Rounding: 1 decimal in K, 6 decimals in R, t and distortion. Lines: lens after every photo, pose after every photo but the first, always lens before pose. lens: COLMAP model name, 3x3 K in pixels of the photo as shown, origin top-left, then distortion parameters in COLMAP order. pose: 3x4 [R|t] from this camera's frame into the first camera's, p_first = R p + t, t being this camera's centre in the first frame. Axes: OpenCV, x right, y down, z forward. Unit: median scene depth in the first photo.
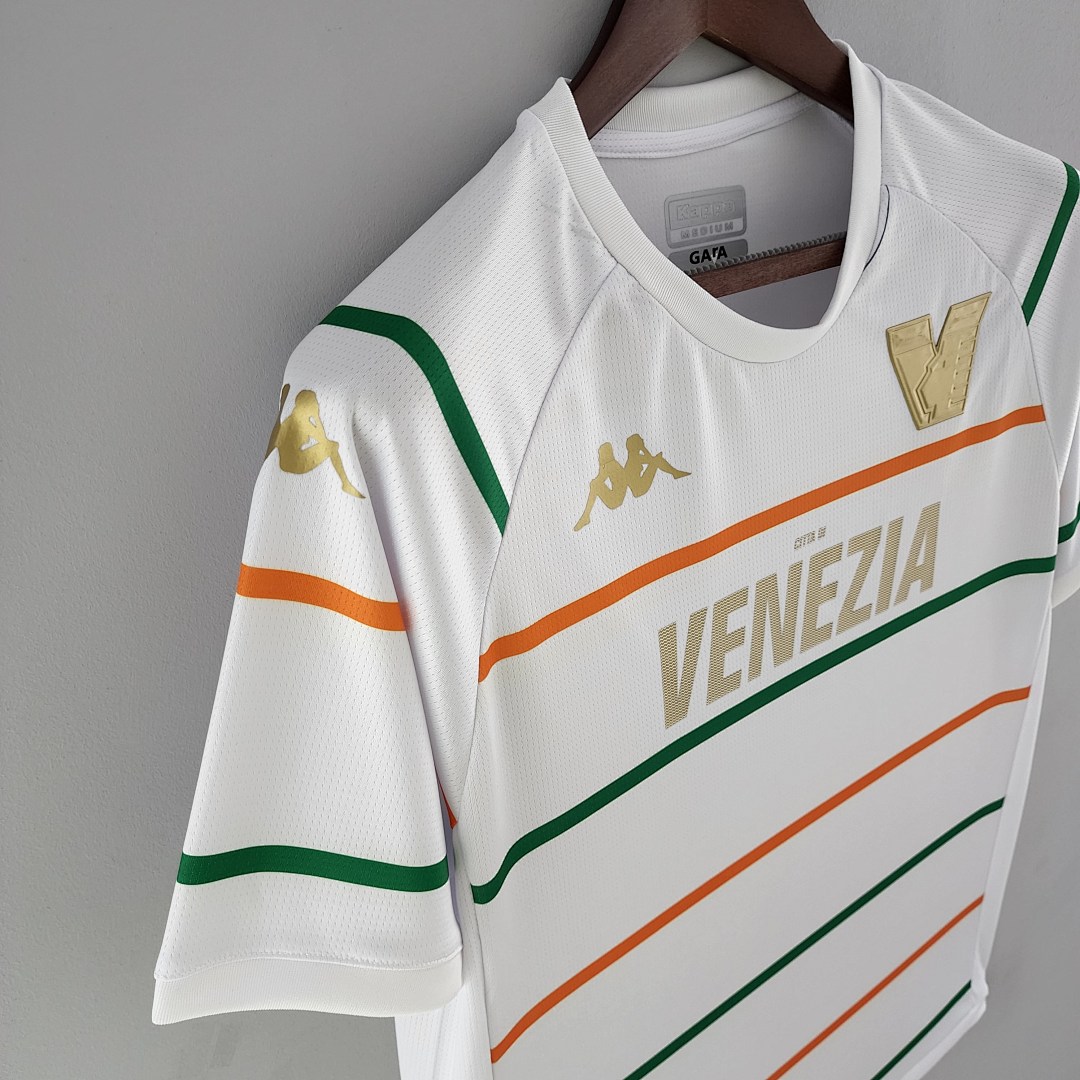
lens RADIAL K [[1041.2, 0, 540.0], [0, 1041.2, 540.0], [0, 0, 1]] dist [0.001468, 0.002041]
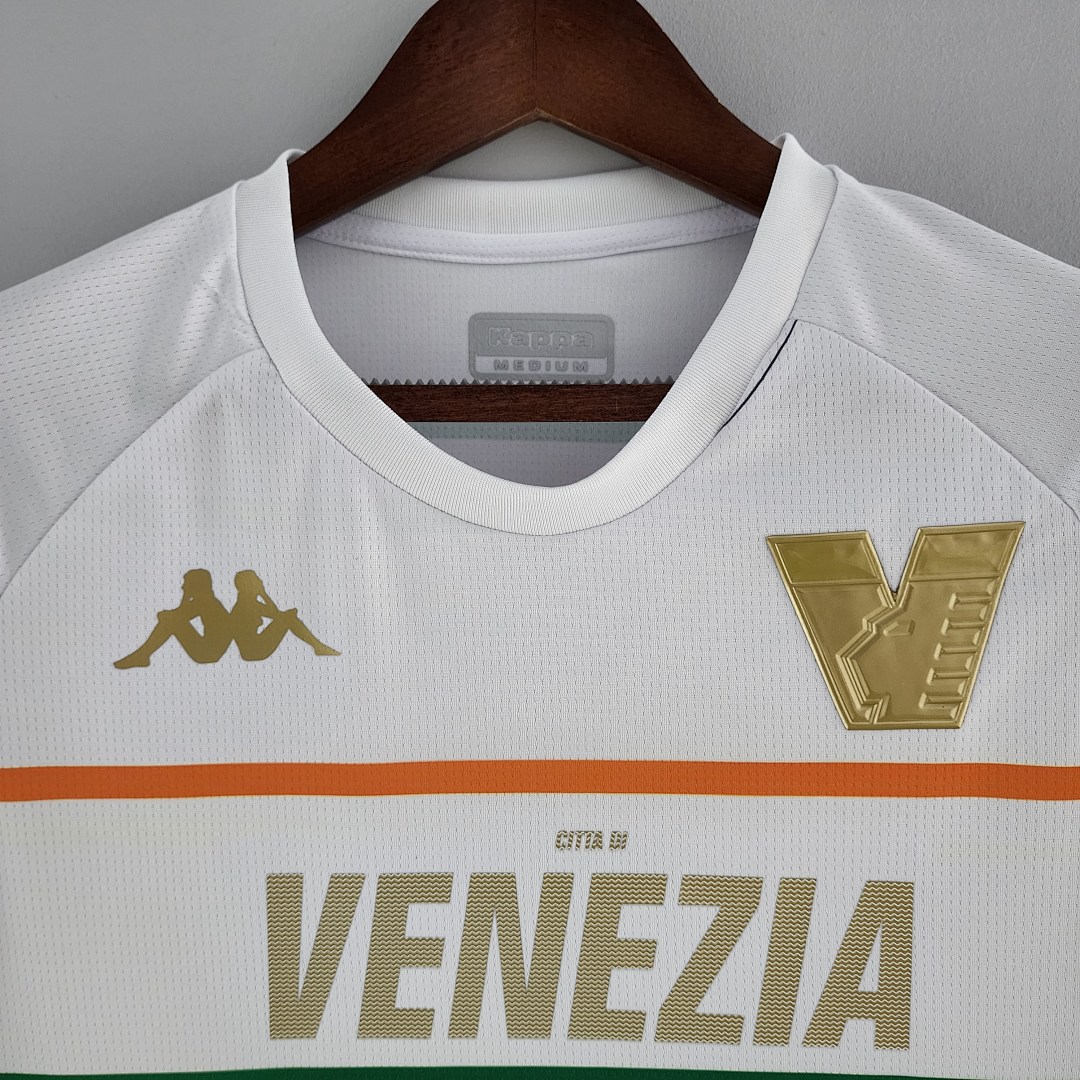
lens RADIAL K [[1041.2, 0, 540.0], [0, 1041.2, 540.0], [0, 0, 1]] dist [0.001468, 0.002041]
pose [[0.790473, 0.143613, -0.595422, 0.613985], [-0.321230, 0.924905, -0.203378, -0.033456], [0.521501, 0.352032, 0.777245, 0.468923]]
